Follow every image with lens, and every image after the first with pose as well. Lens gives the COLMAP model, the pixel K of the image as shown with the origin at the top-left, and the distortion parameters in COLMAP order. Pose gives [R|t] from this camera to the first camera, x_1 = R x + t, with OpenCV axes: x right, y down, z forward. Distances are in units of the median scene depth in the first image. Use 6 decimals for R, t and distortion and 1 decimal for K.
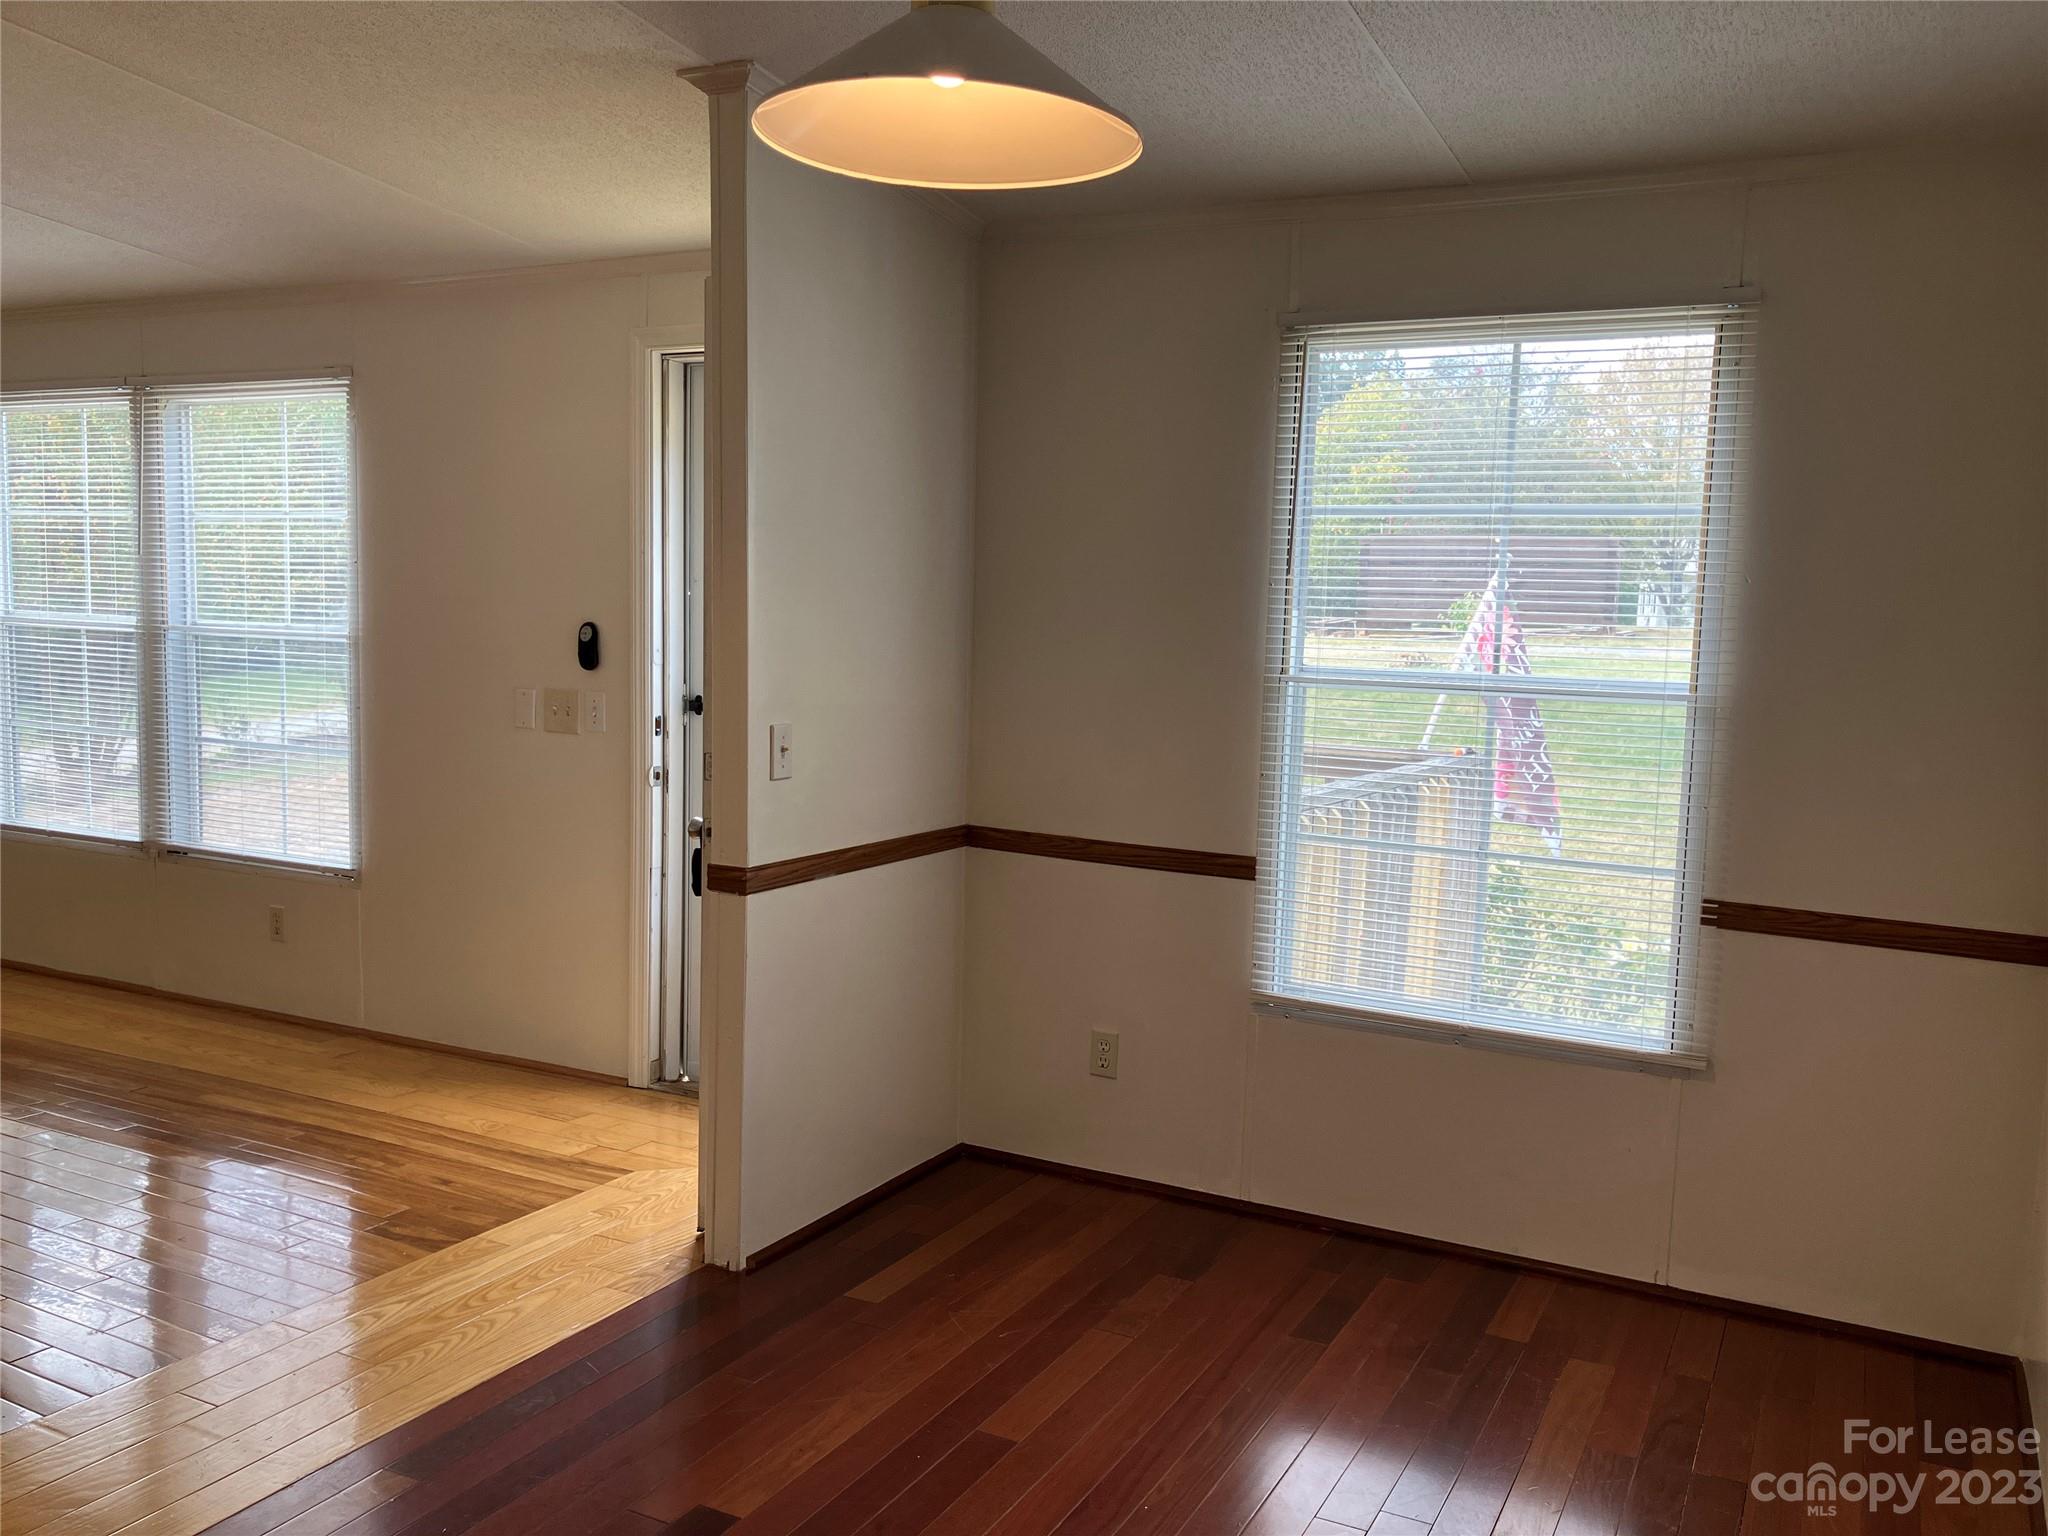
lens RADIAL K [[1695.9, 0, 1036.9], [0, 1695.9, 768.6], [0, 0, 1]] dist [0.021080, -0.022511]
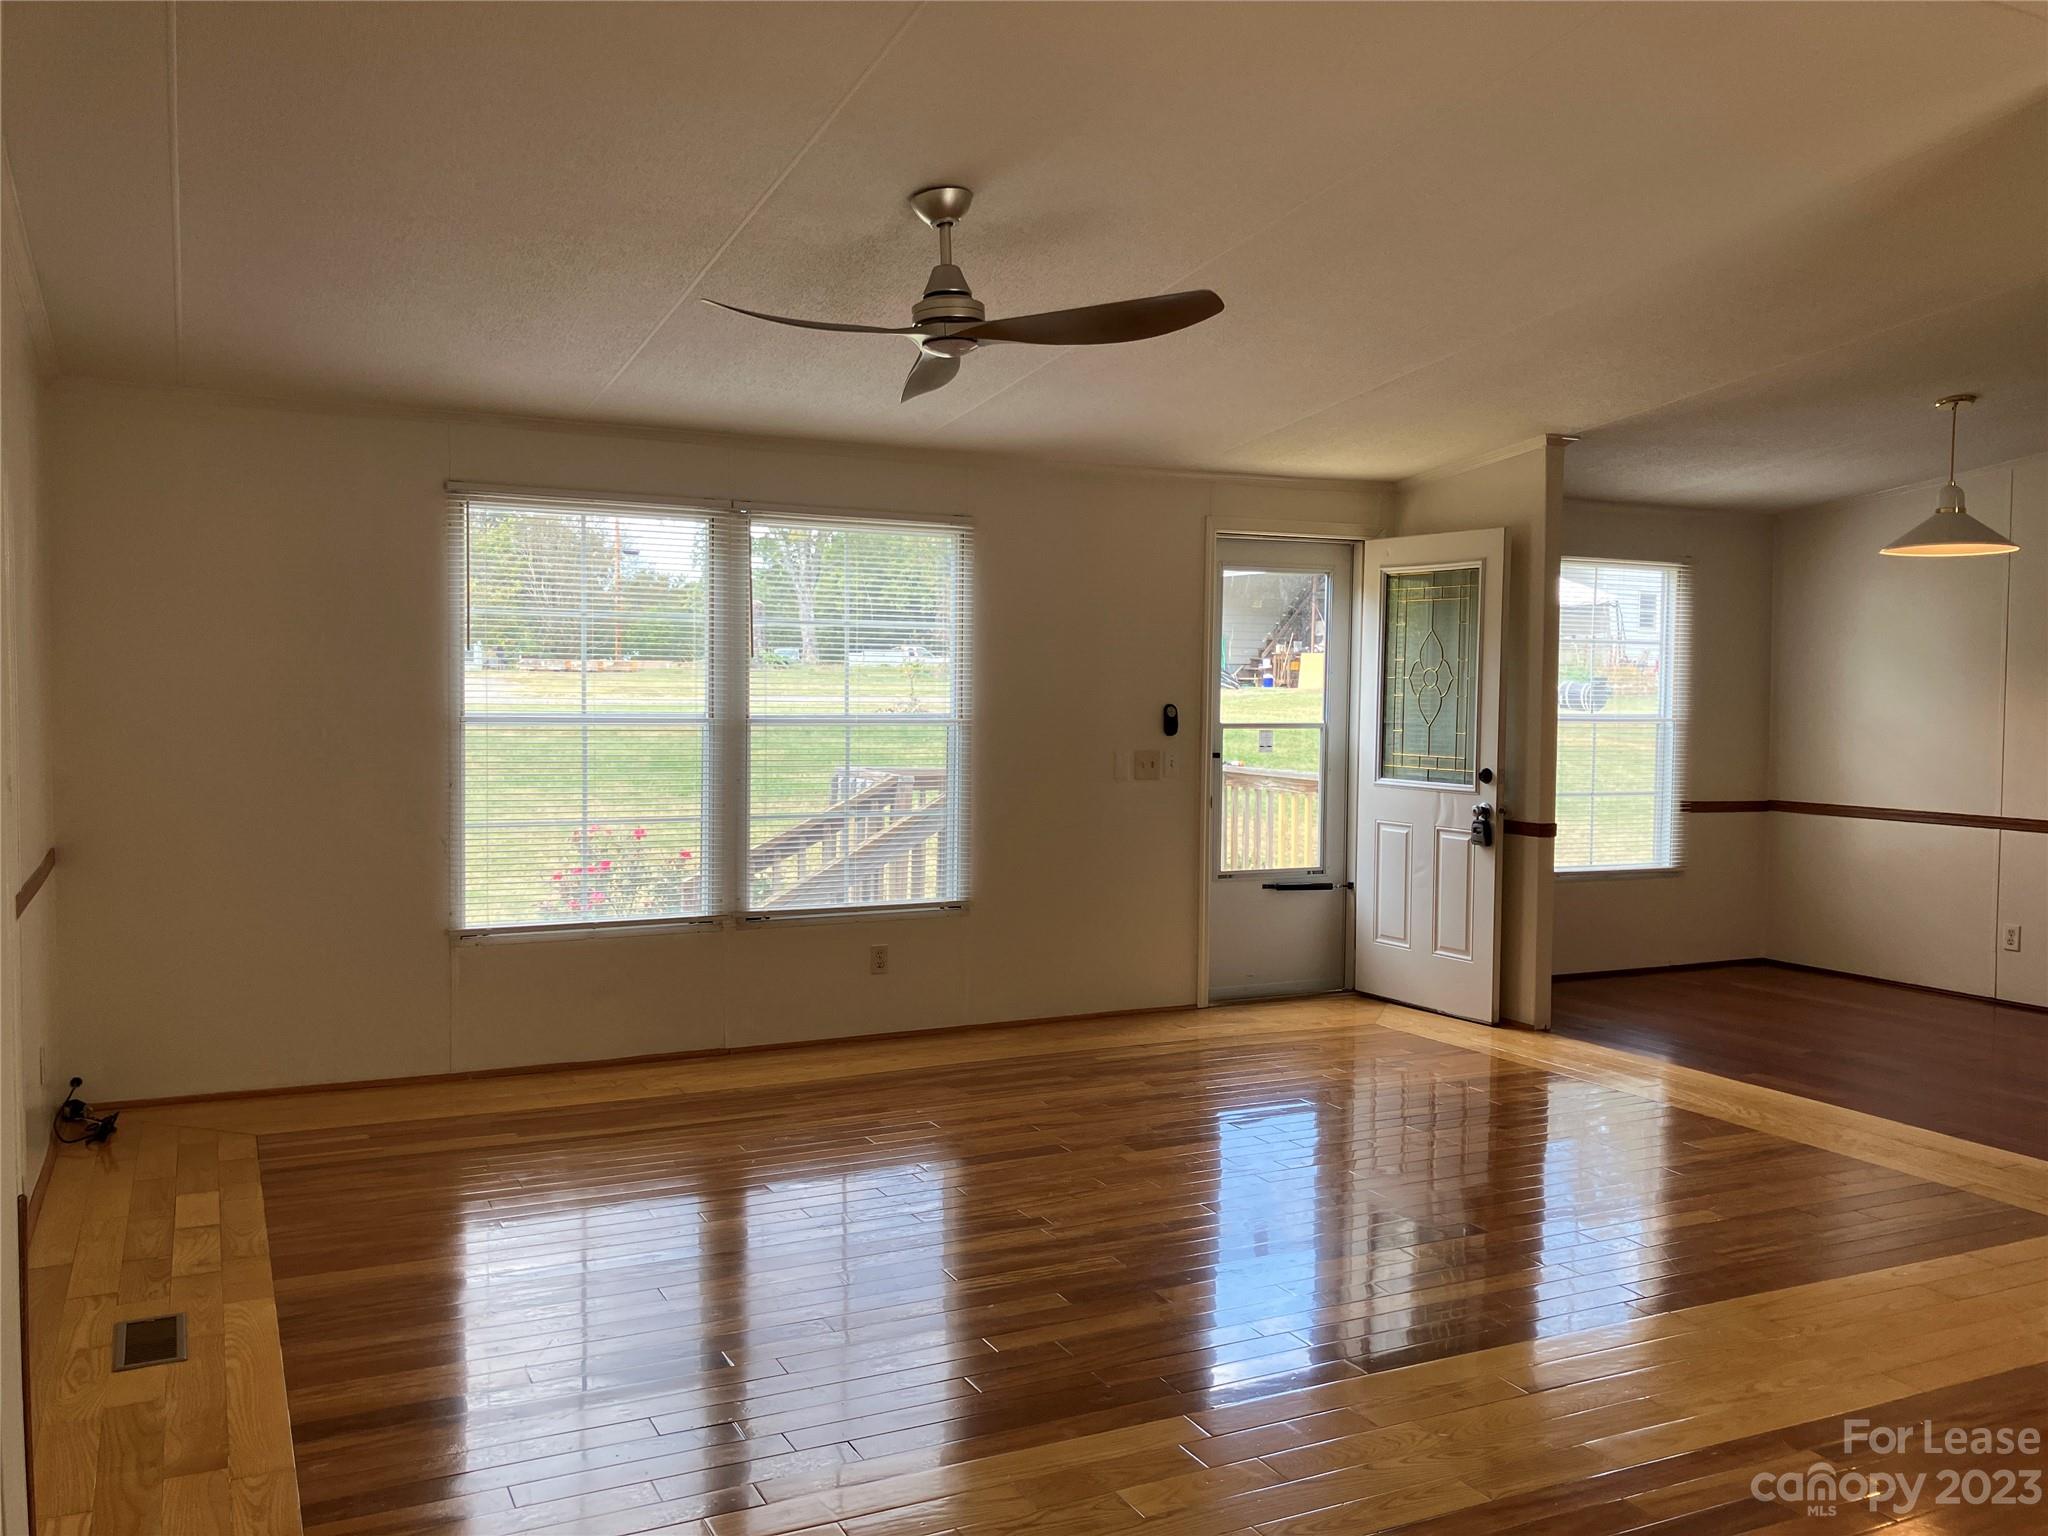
lens RADIAL K [[1695.9, 0, 1036.9], [0, 1695.9, 768.6], [0, 0, 1]] dist [0.021080, -0.022511]
pose [[0.587029, -0.063084, 0.807104, -1.347175], [0.080370, 0.996576, 0.019437, -0.059144], [-0.805566, 0.053457, 0.590089, 0.189260]]
